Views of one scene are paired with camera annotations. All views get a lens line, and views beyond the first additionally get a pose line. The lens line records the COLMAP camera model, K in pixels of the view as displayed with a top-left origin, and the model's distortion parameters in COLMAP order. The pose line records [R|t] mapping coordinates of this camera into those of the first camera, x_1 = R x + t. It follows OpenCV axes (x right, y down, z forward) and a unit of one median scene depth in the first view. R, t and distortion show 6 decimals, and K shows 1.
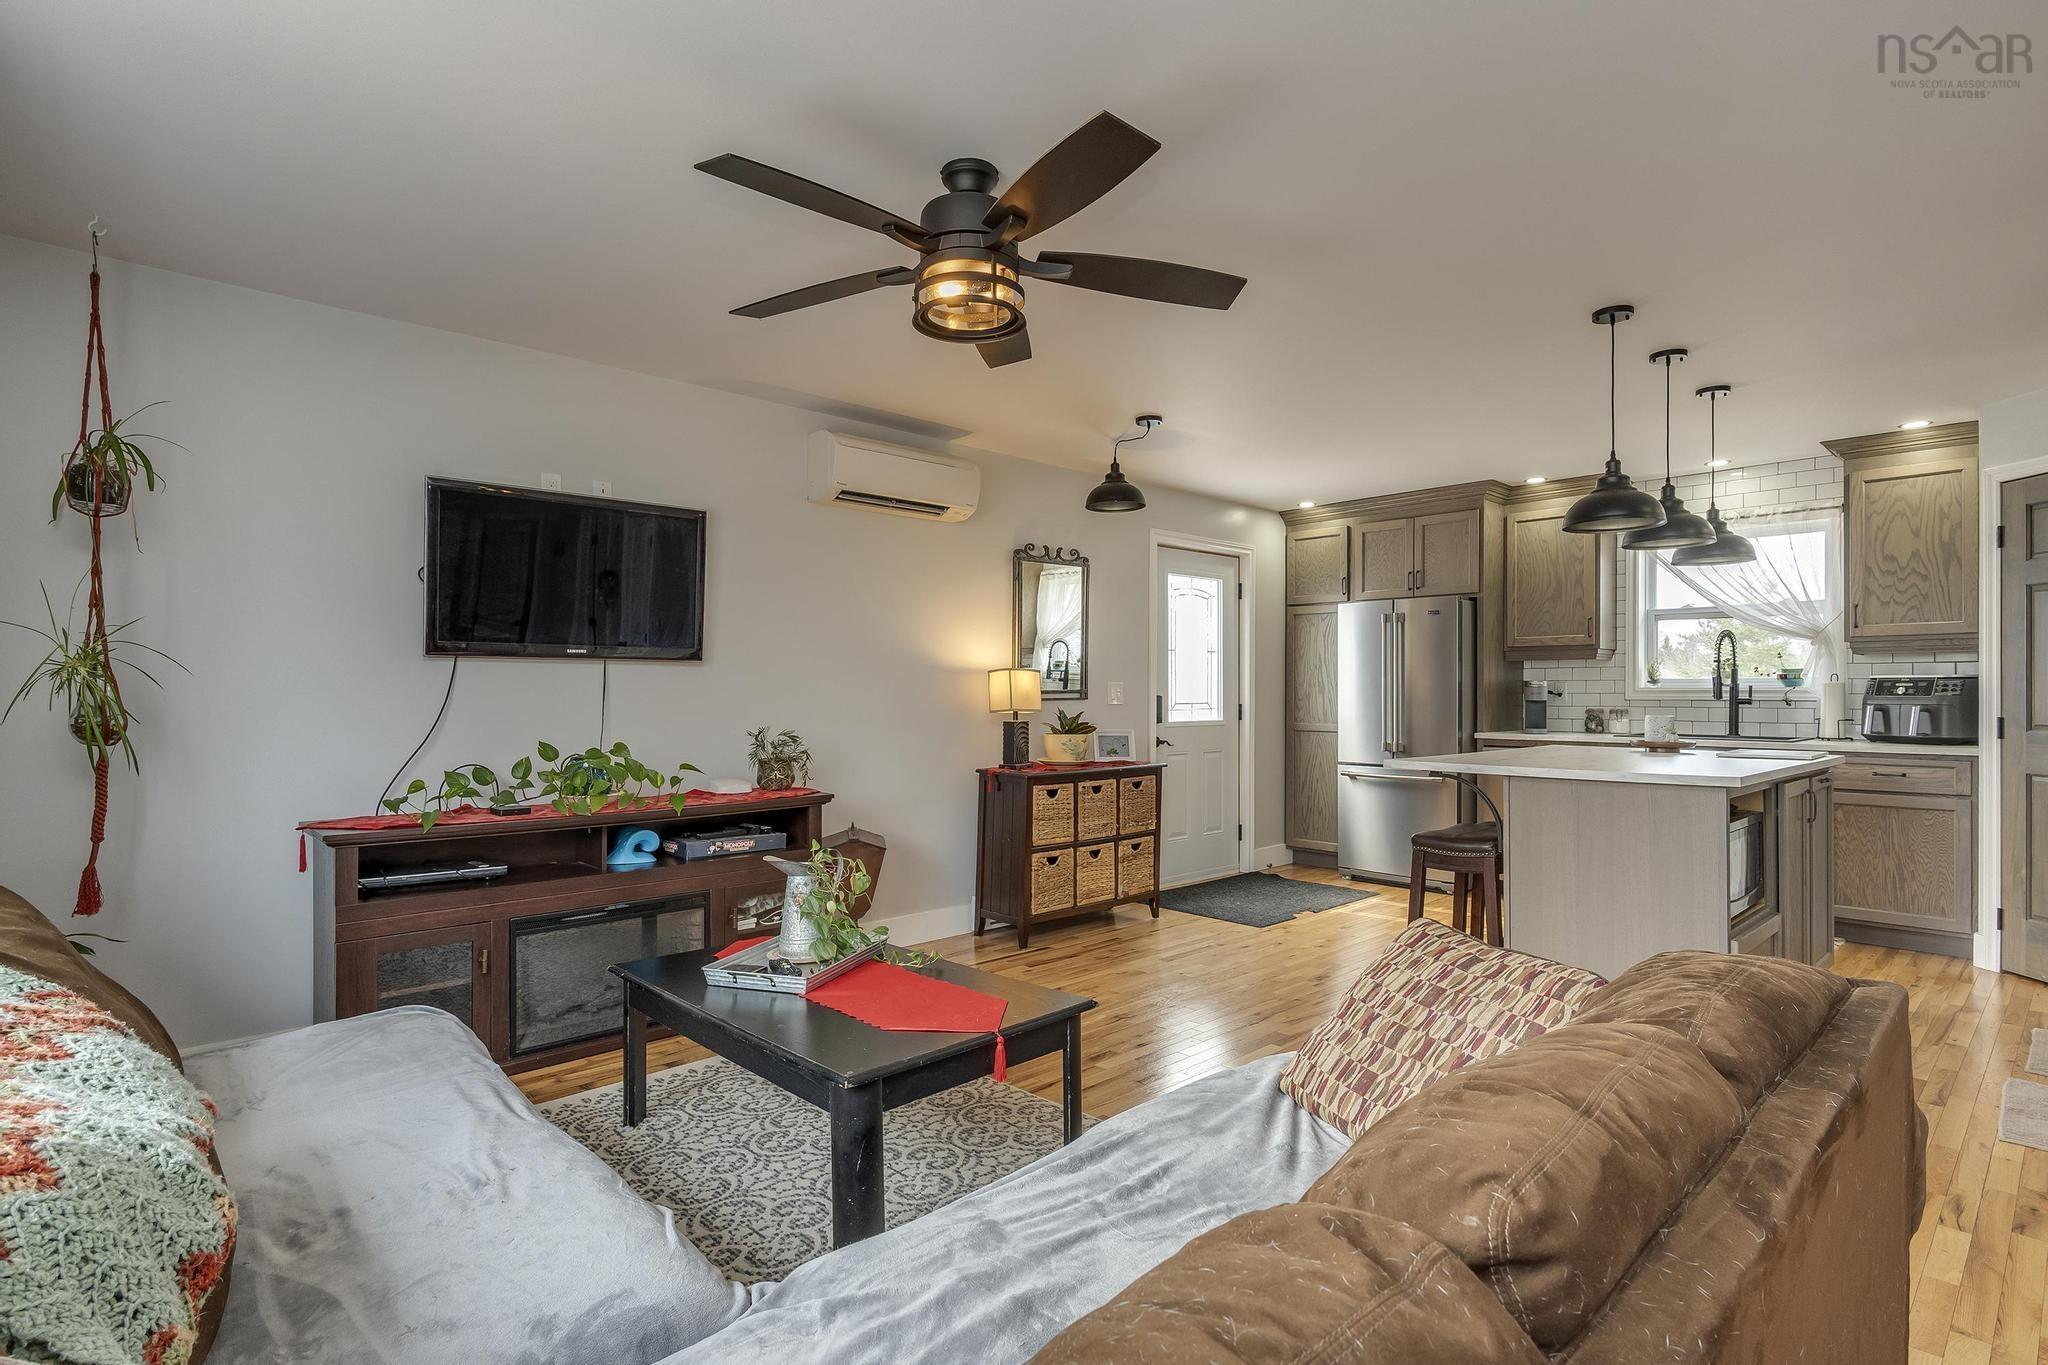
lens RADIAL K [[1012.5, 0, 1036.4], [0, 1012.5, 689.8], [0, 0, 1]] dist [-0.008819, 0.004566]
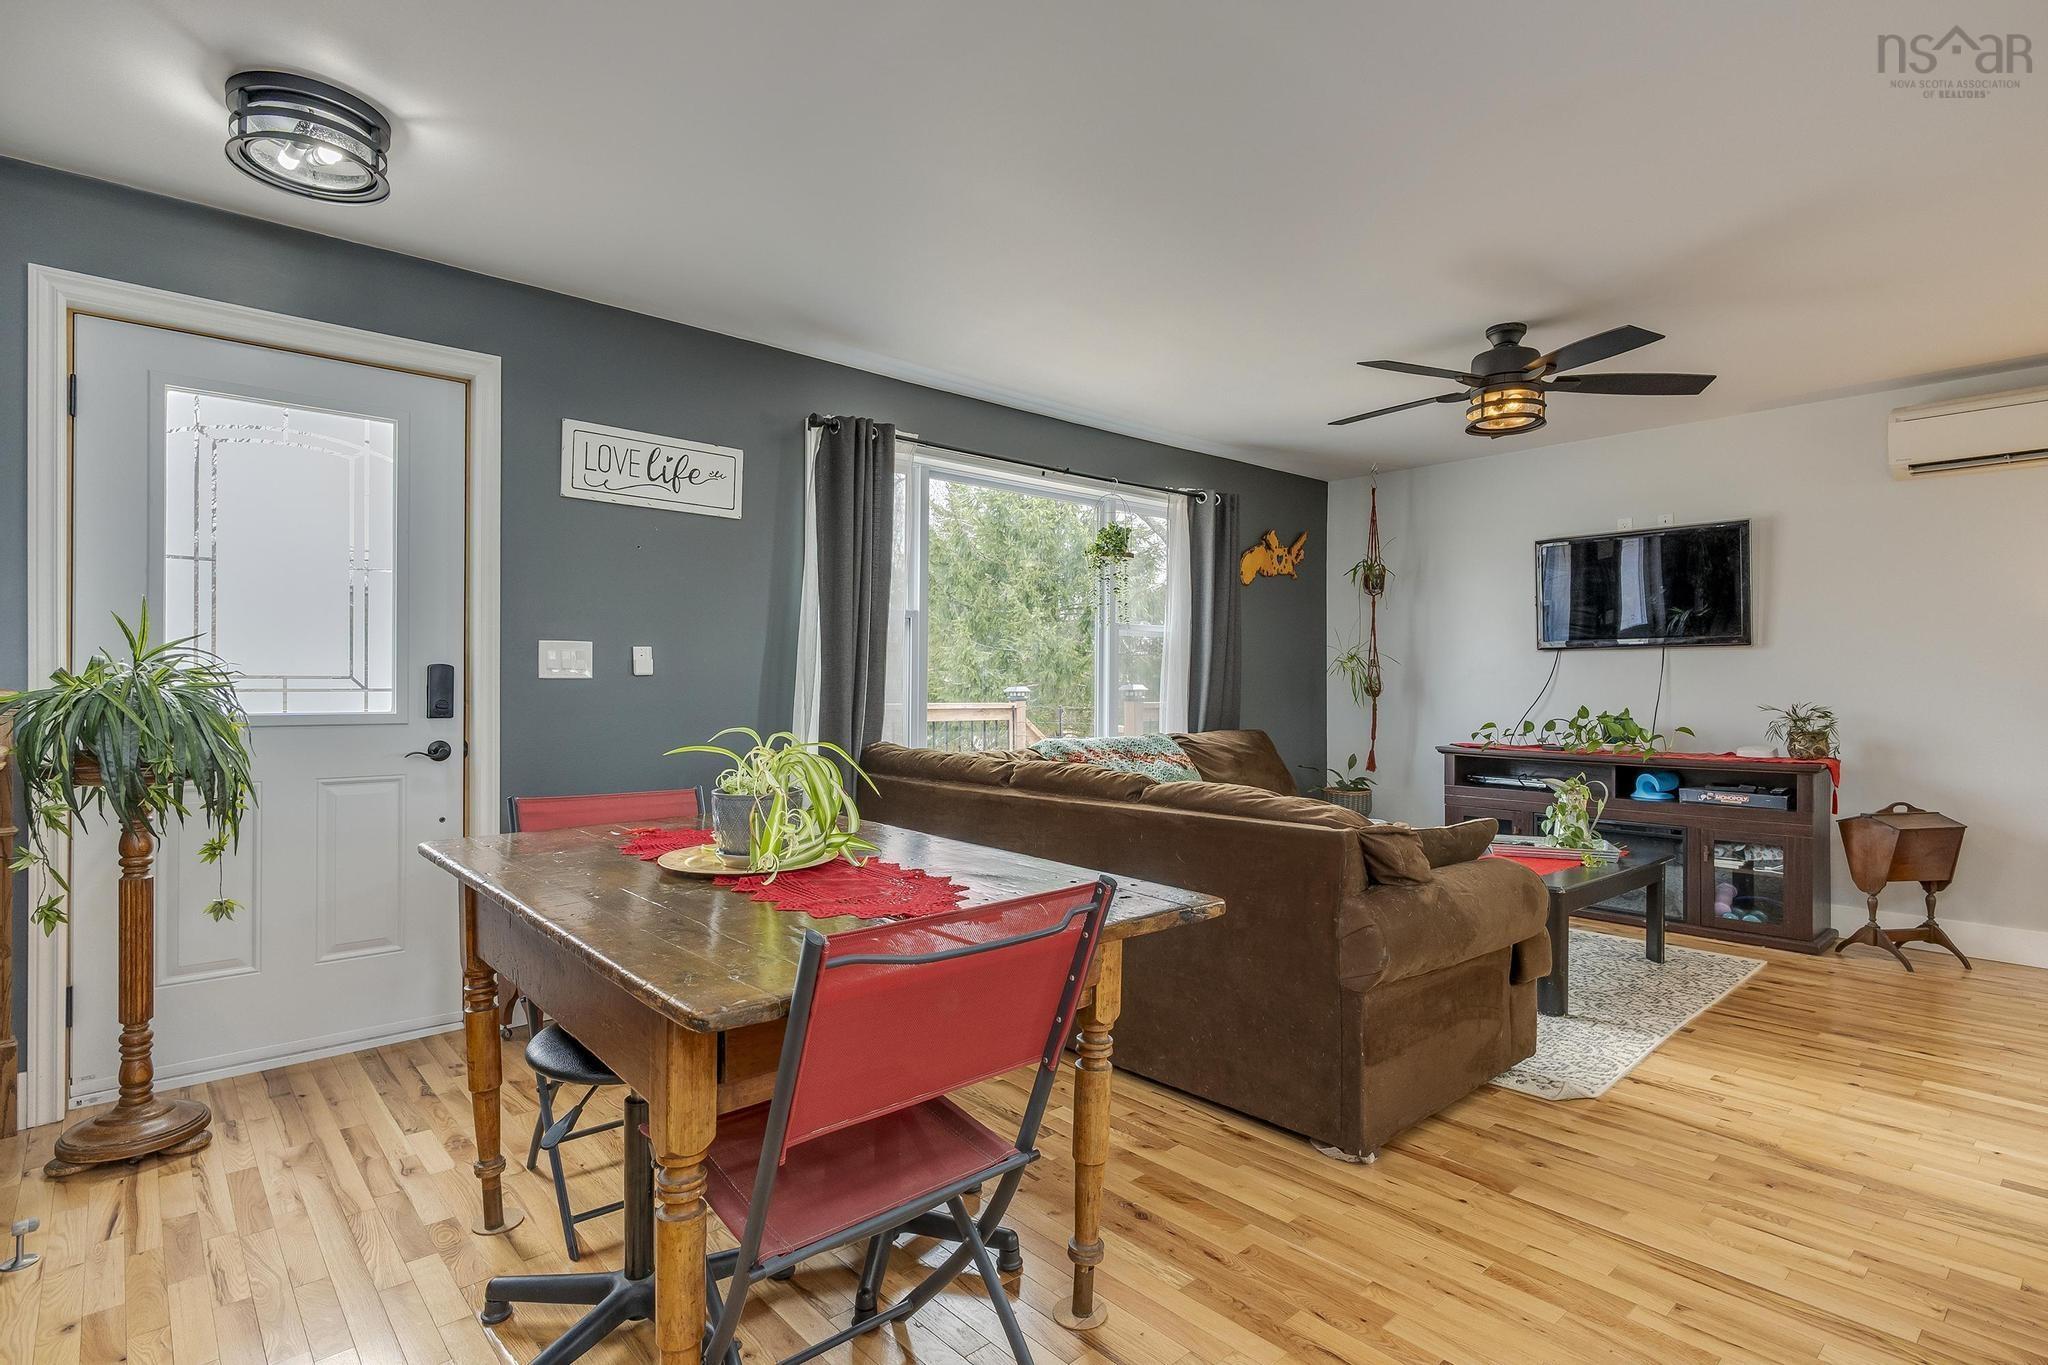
lens RADIAL K [[1012.5, 0, 1022.8], [0, 1012.5, 689.4], [0, 0, 1]] dist [-0.008819, 0.004566]
pose [[-0.032326, 0.001859, -0.999476, 0.832722], [-0.002490, 0.999995, 0.001940, 0.021551], [0.999474, 0.002552, -0.032321, 0.177918]]
